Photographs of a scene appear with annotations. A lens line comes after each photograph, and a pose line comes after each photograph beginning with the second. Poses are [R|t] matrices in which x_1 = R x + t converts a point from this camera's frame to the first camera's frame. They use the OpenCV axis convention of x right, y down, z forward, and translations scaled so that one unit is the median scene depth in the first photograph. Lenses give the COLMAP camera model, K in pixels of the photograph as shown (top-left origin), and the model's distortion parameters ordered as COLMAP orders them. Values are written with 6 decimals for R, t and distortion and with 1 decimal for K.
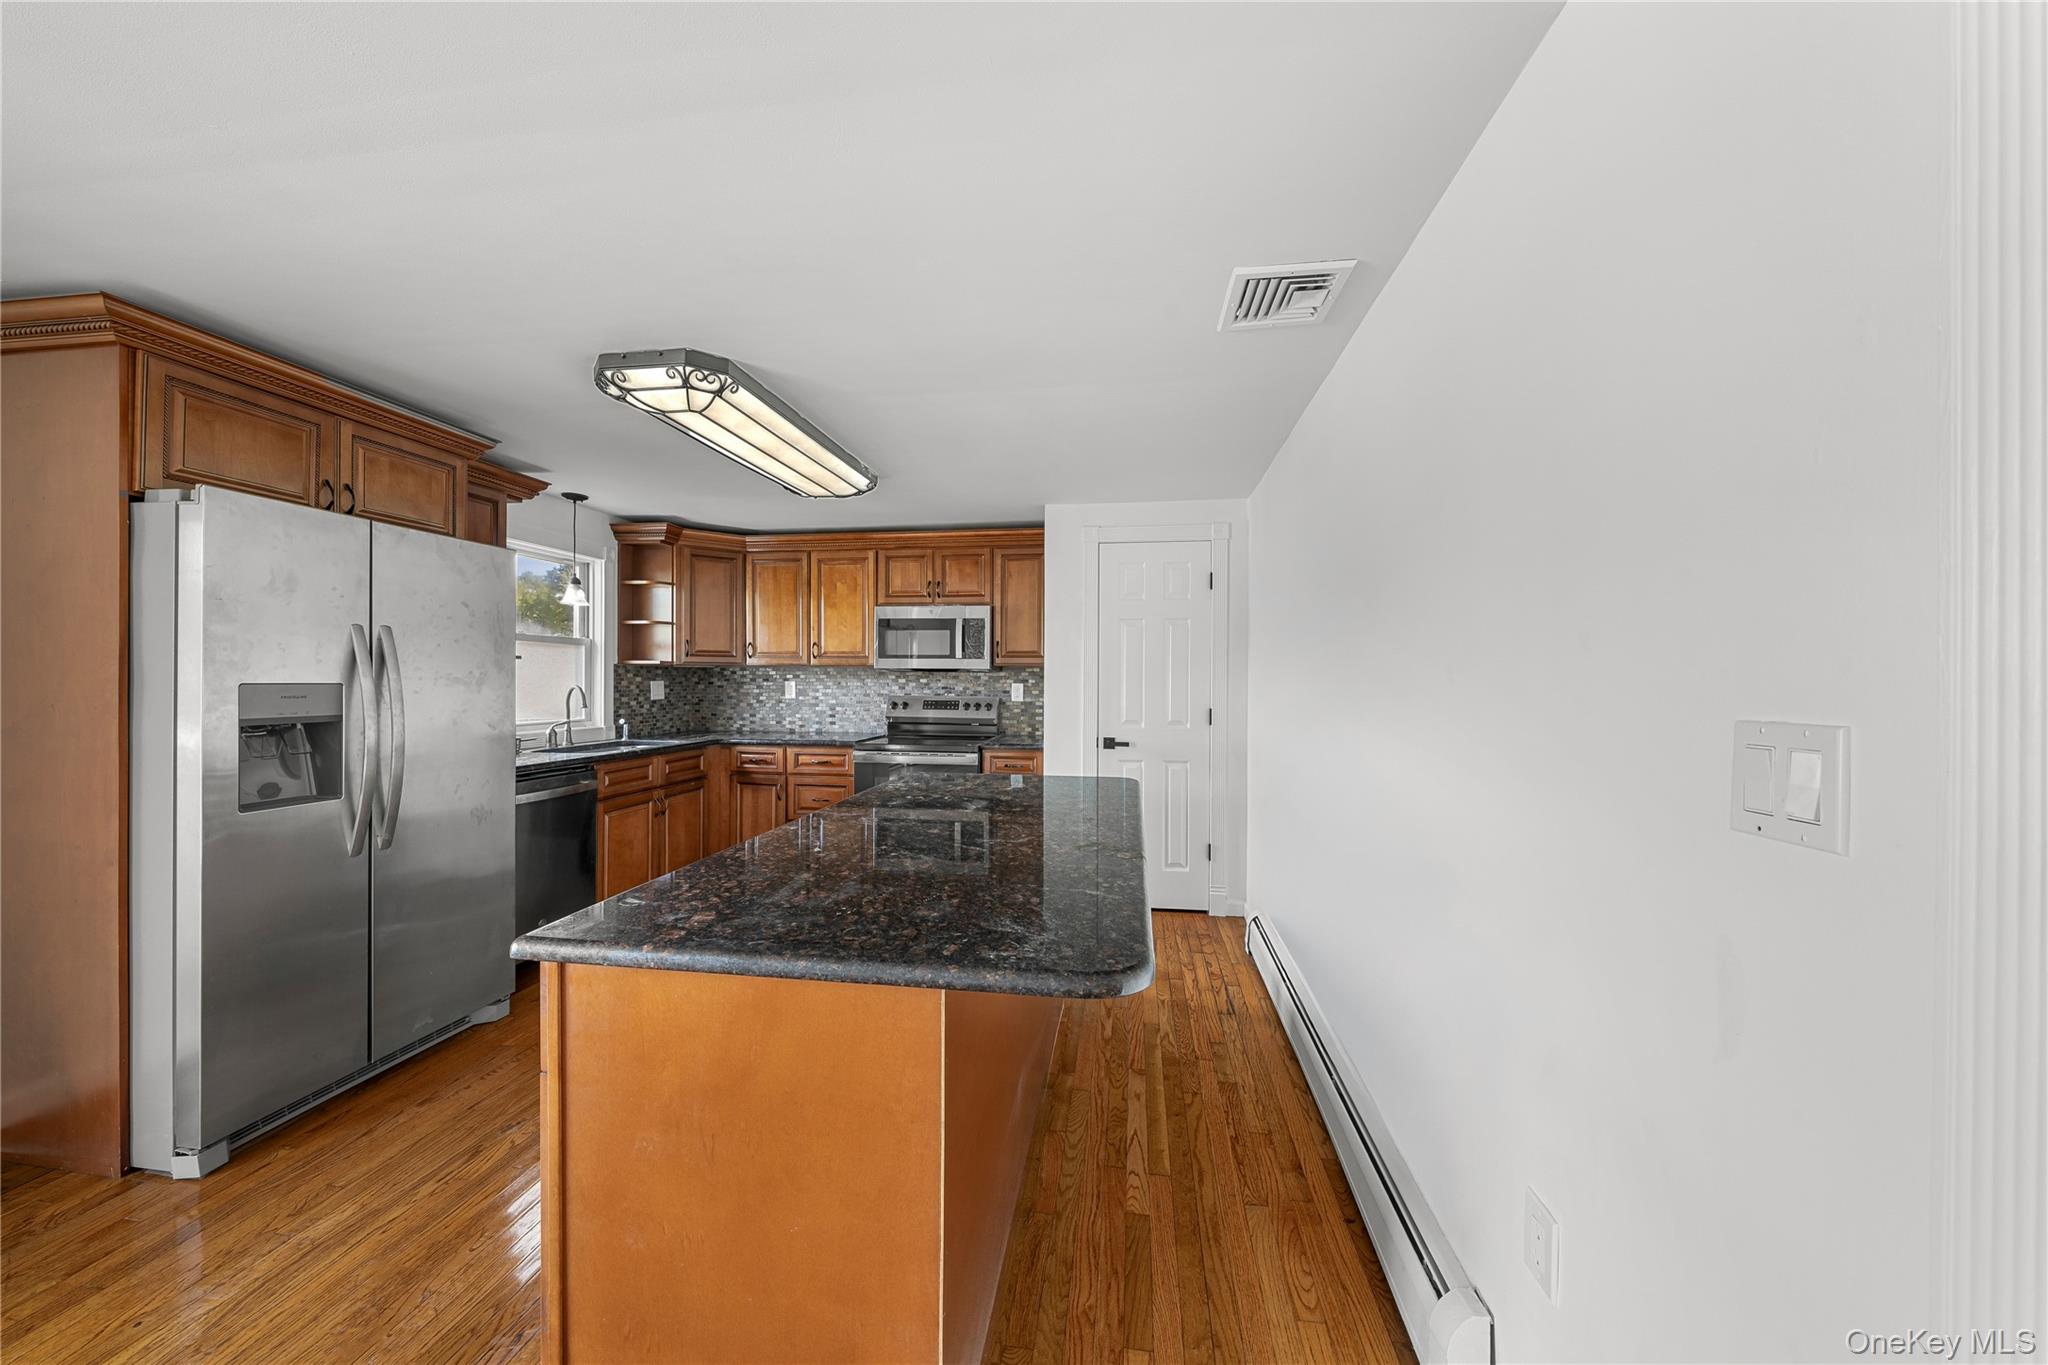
lens RADIAL K [[702.4, 0, 1035.1], [0, 702.4, 681.2], [0, 0, 1]] dist [-0.000353, -0.000013]
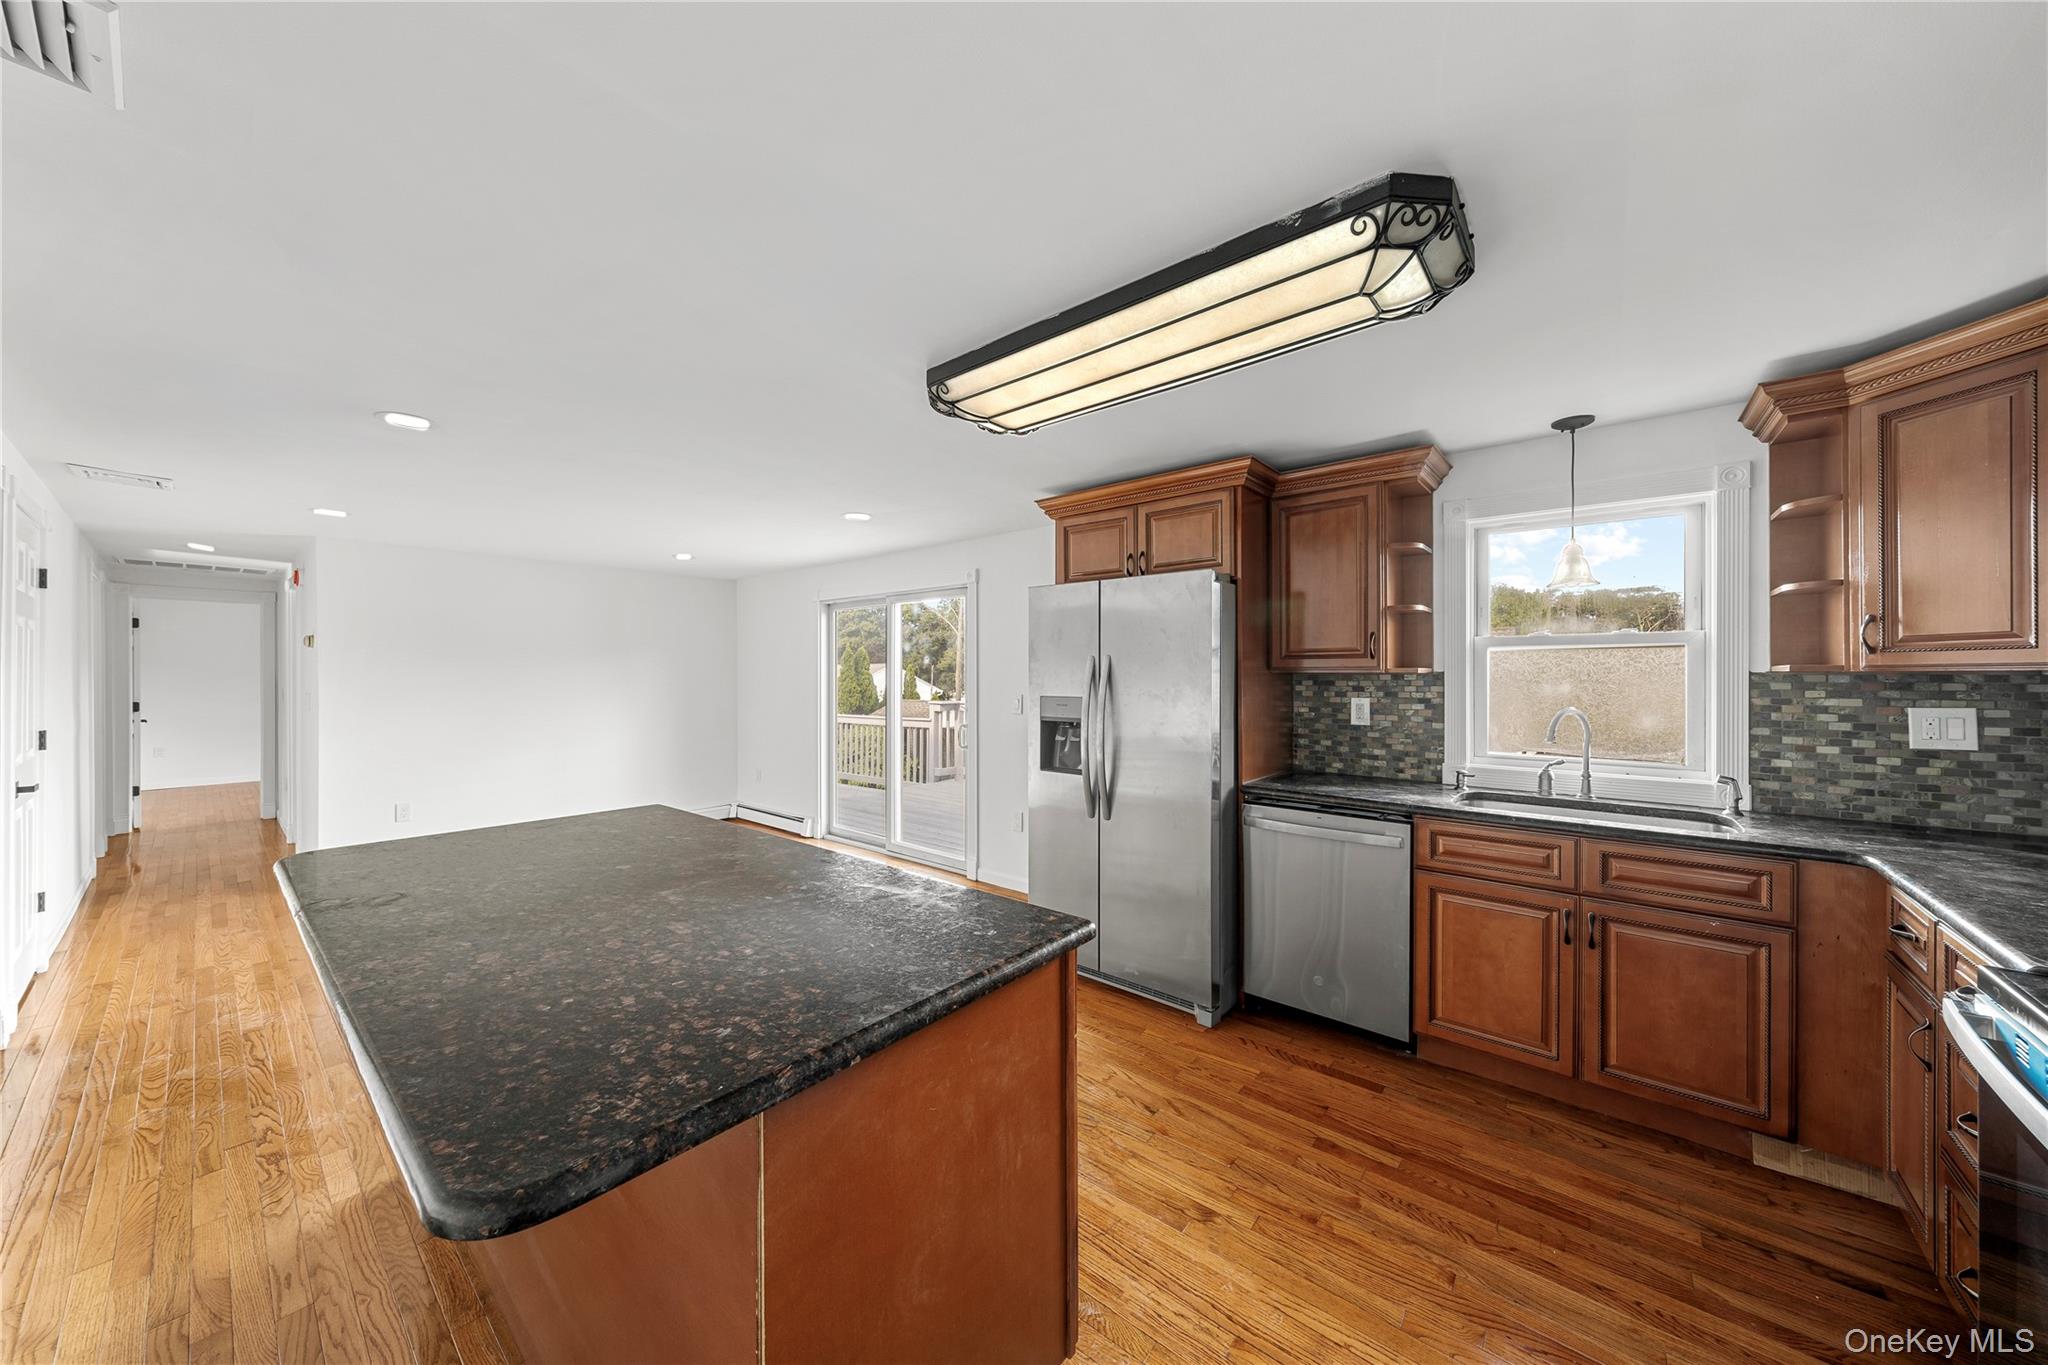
lens RADIAL K [[696.5, 0, 1027.3], [0, 696.5, 678.0], [0, 0, 1]] dist [-0.001015, -0.000009]
pose [[-0.529348, -0.002963, -0.848400, 0.147944], [-0.005296, 0.999986, -0.000188, -0.017022], [0.848389, 0.004393, -0.529356, 0.790769]]
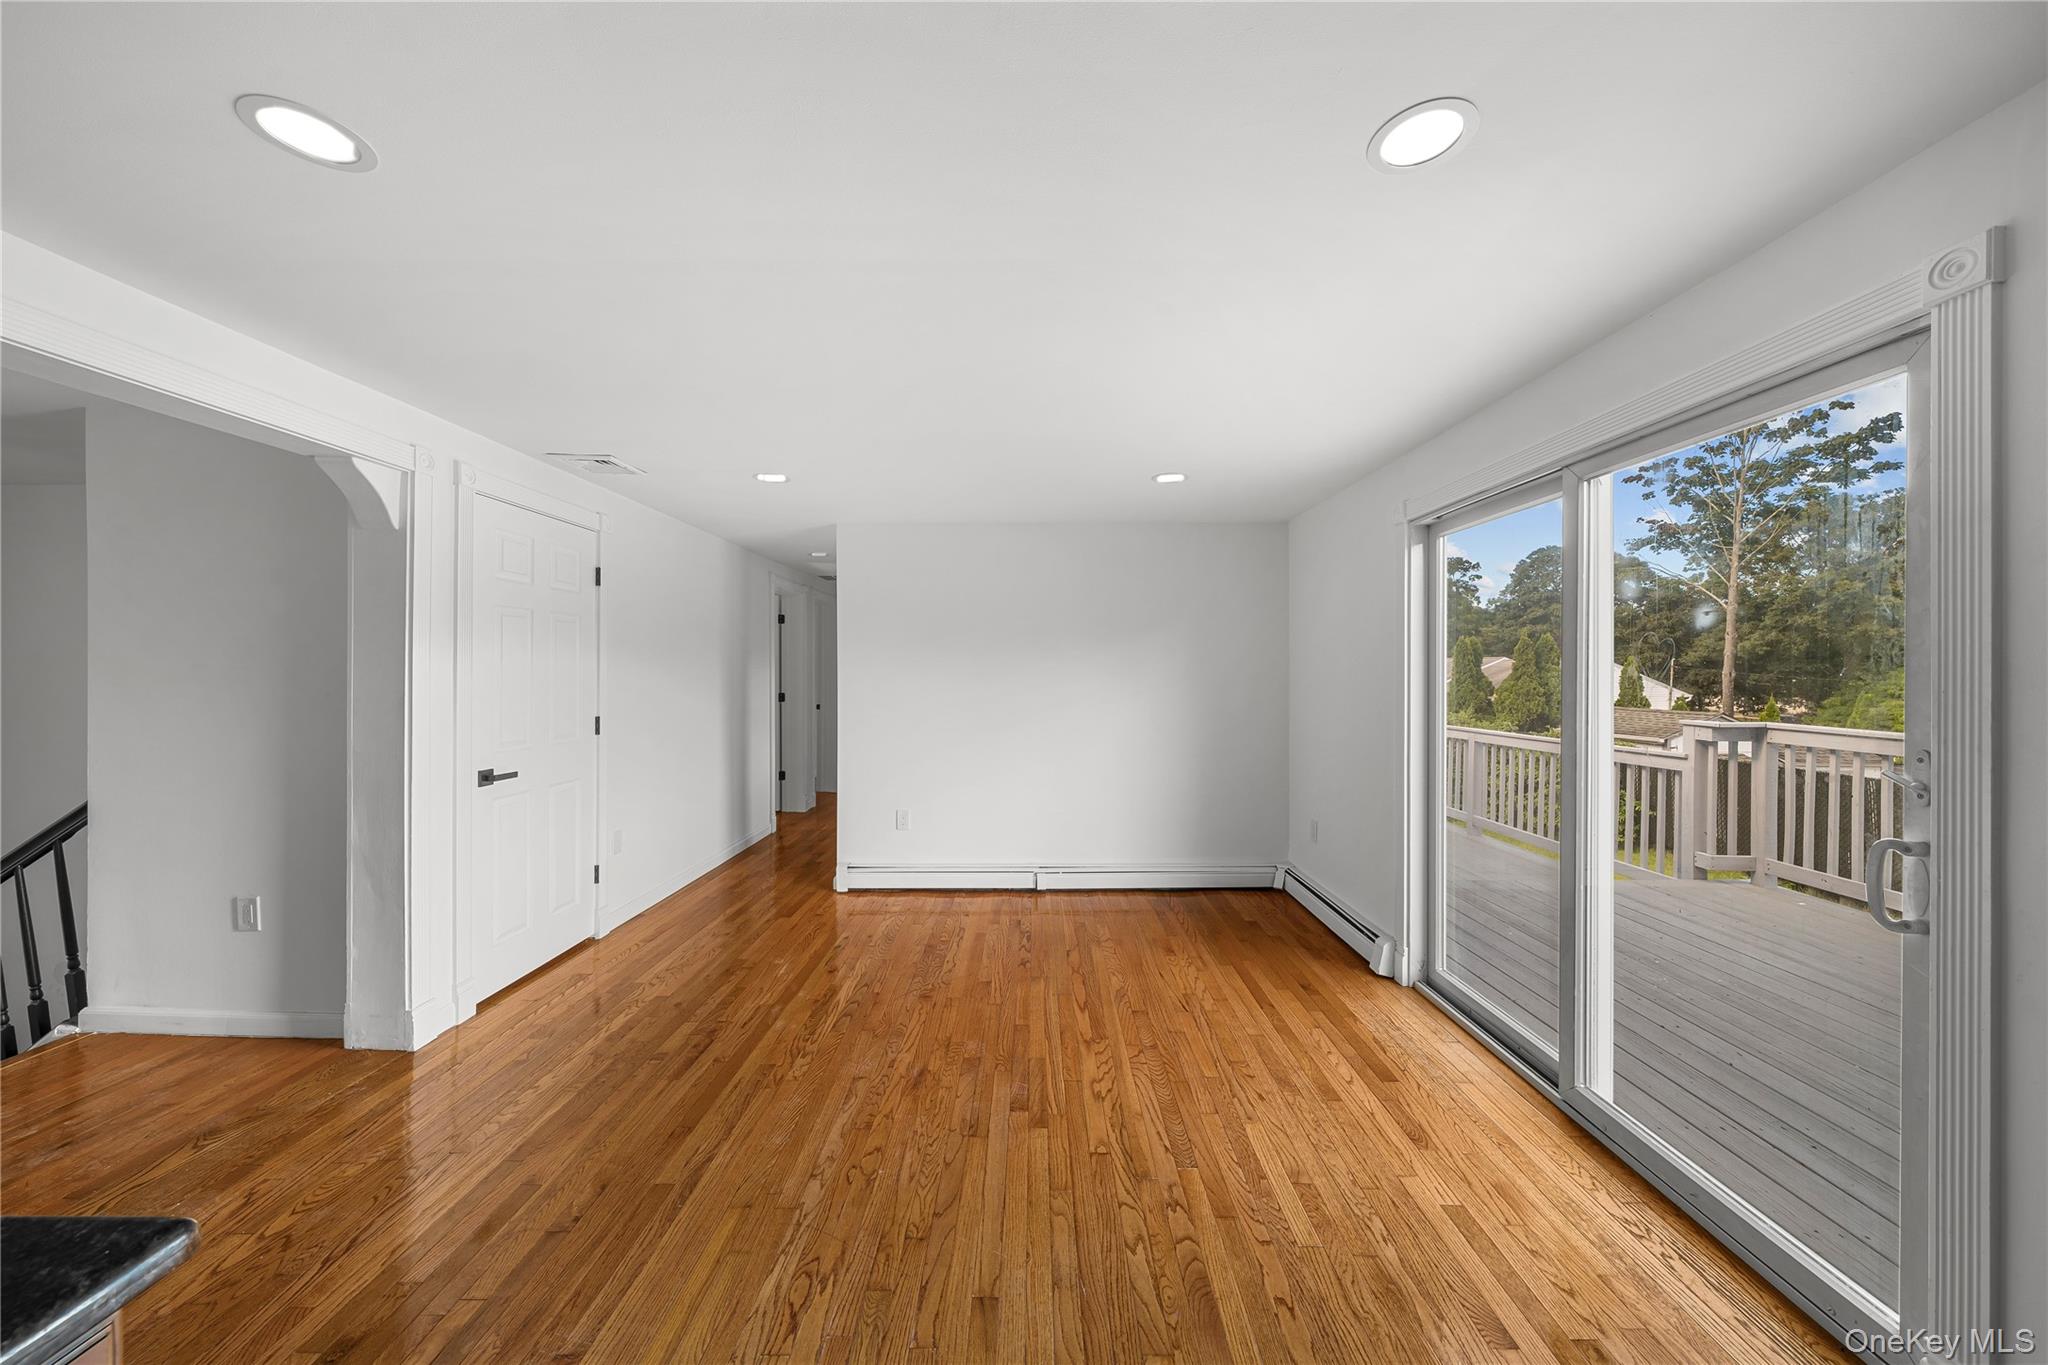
lens RADIAL K [[699.3, 0, 1031.3], [0, 699.3, 672.6], [0, 0, 1]] dist [-0.002245, -0.000163]
pose [[-0.990547, -0.008964, -0.136877, -0.307258], [-0.009524, 0.999949, 0.003437, -0.013865], [0.136840, 0.004708, -0.990582, 0.381336]]
